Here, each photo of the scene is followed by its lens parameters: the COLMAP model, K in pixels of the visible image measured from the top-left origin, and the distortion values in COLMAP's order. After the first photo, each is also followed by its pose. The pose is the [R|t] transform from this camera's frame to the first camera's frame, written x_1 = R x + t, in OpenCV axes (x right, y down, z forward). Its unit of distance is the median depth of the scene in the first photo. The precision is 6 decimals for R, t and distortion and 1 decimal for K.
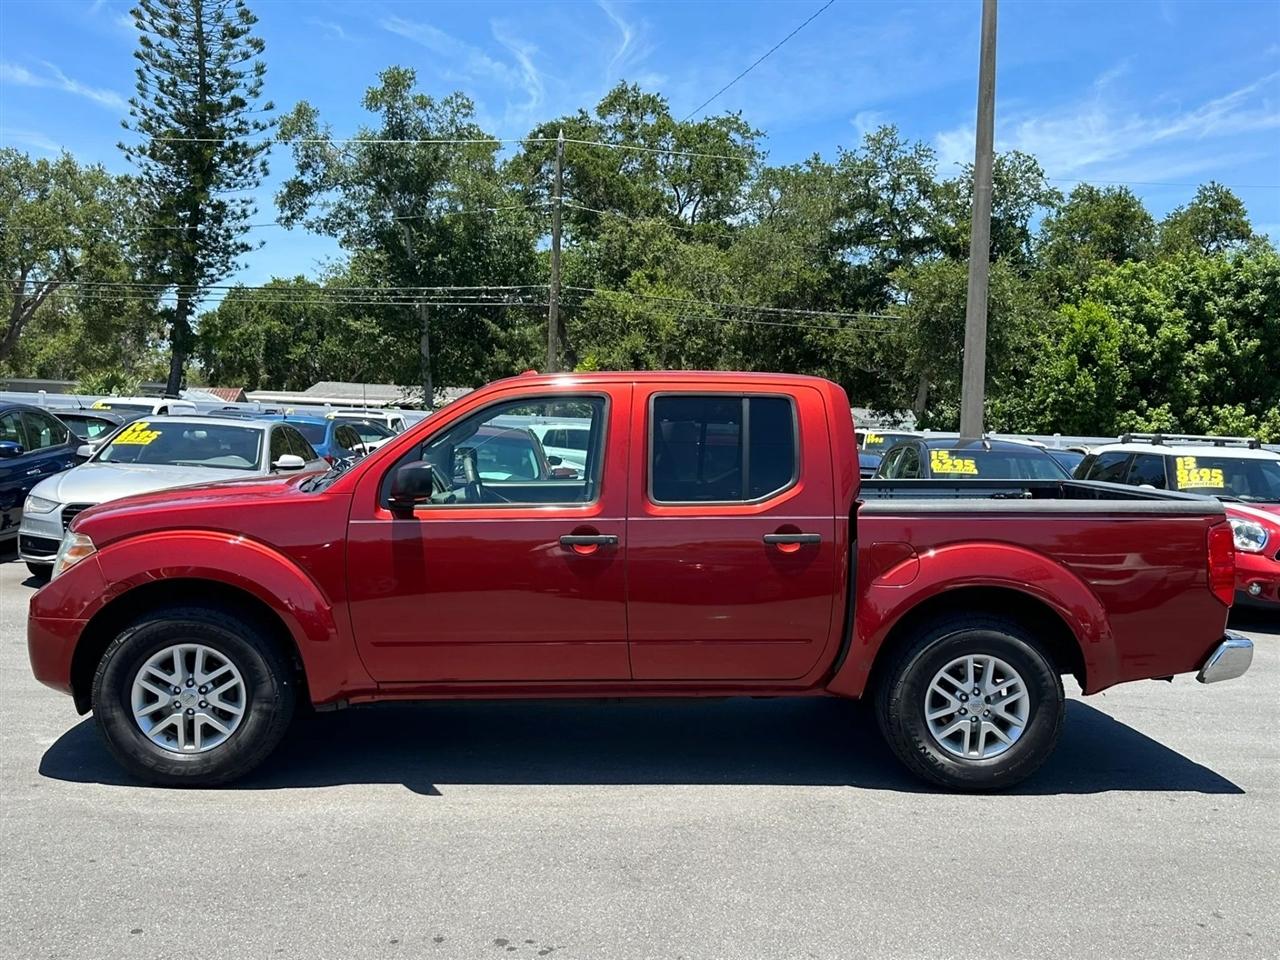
lens RADIAL K [[1183.0, 0, 640.0], [0, 1183.0, 480.0], [0, 0, 1]] dist [0.199939, -0.436432]
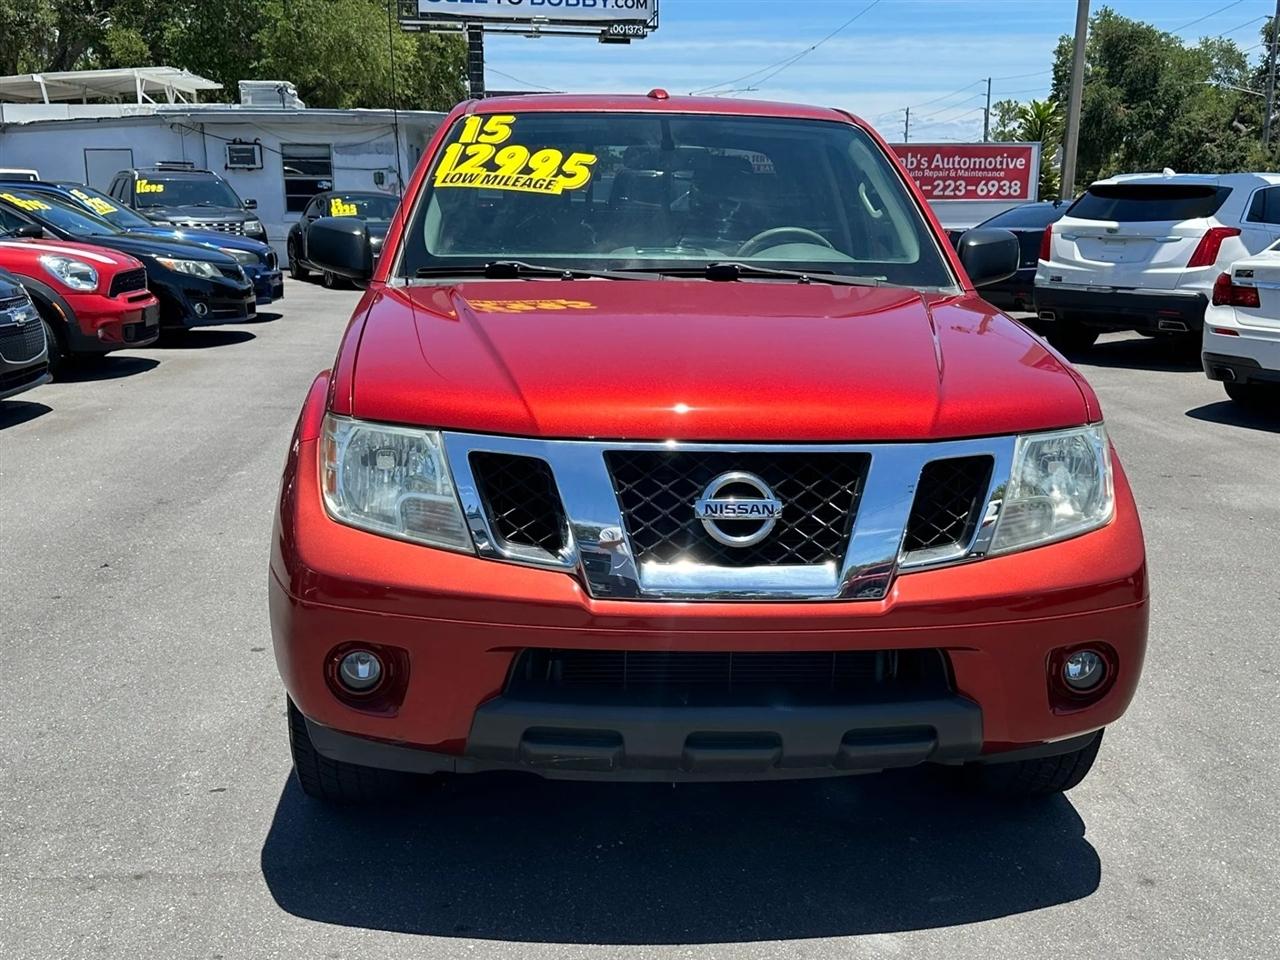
lens RADIAL K [[1314.6, 0, 640.0], [0, 1314.6, 480.0], [0, 0, 1]] dist [0.171440, -0.363587]
pose [[-0.004924, -0.248193, 0.968698, -0.136688], [0.036107, 0.968034, 0.248207, -0.010437], [-0.999336, 0.036199, 0.004195, 0.160774]]
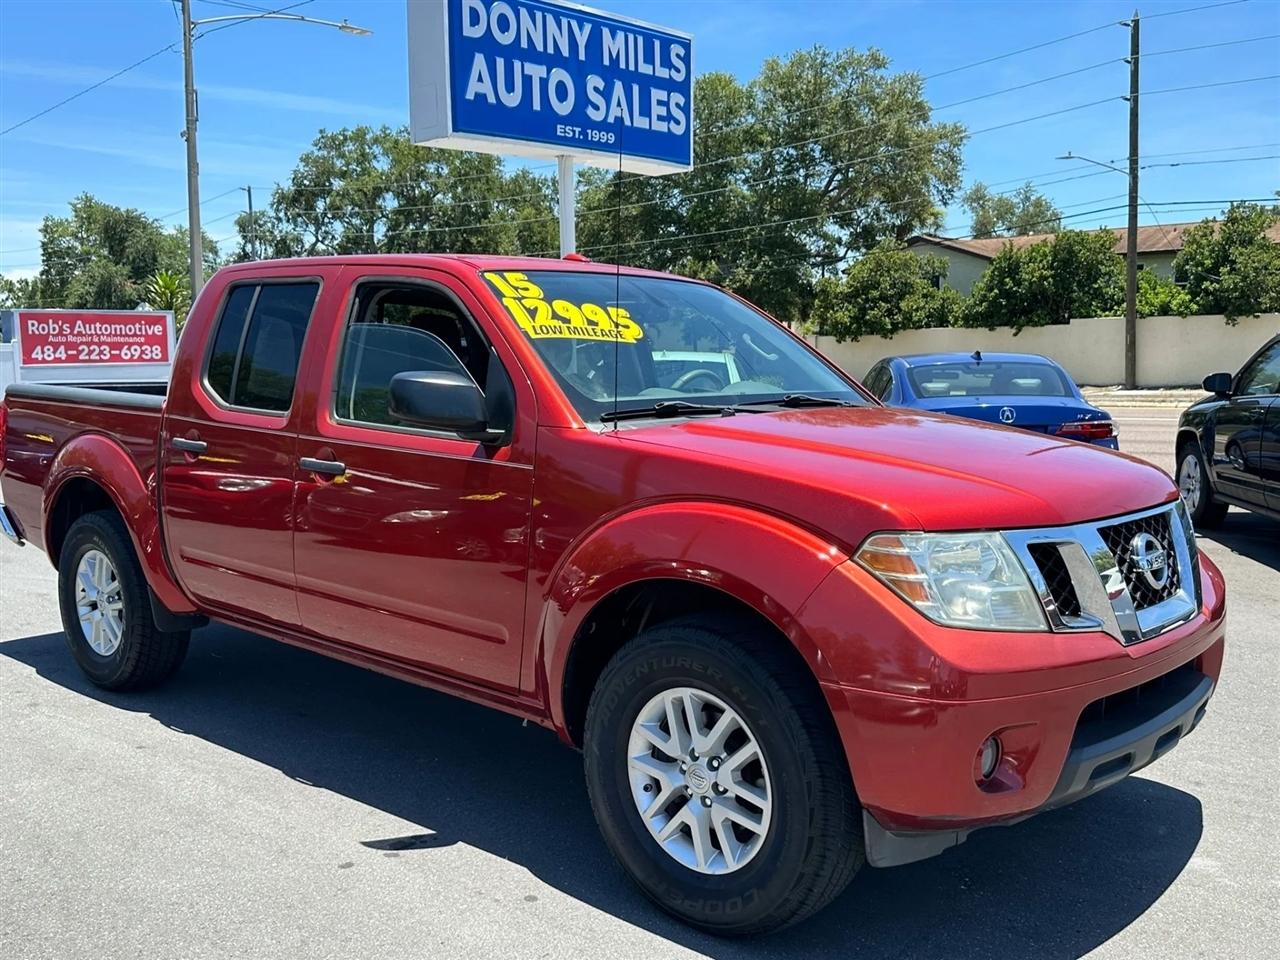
lens RADIAL K [[1183.0, 0, 640.0], [0, 1183.0, 480.0], [0, 0, 1]] dist [0.199939, -0.436432]
pose [[-0.696495, -0.102655, 0.710181, -0.104948], [0.019308, 0.986675, 0.161557, -0.011430], [-0.717302, 0.126235, -0.685232, 0.237384]]
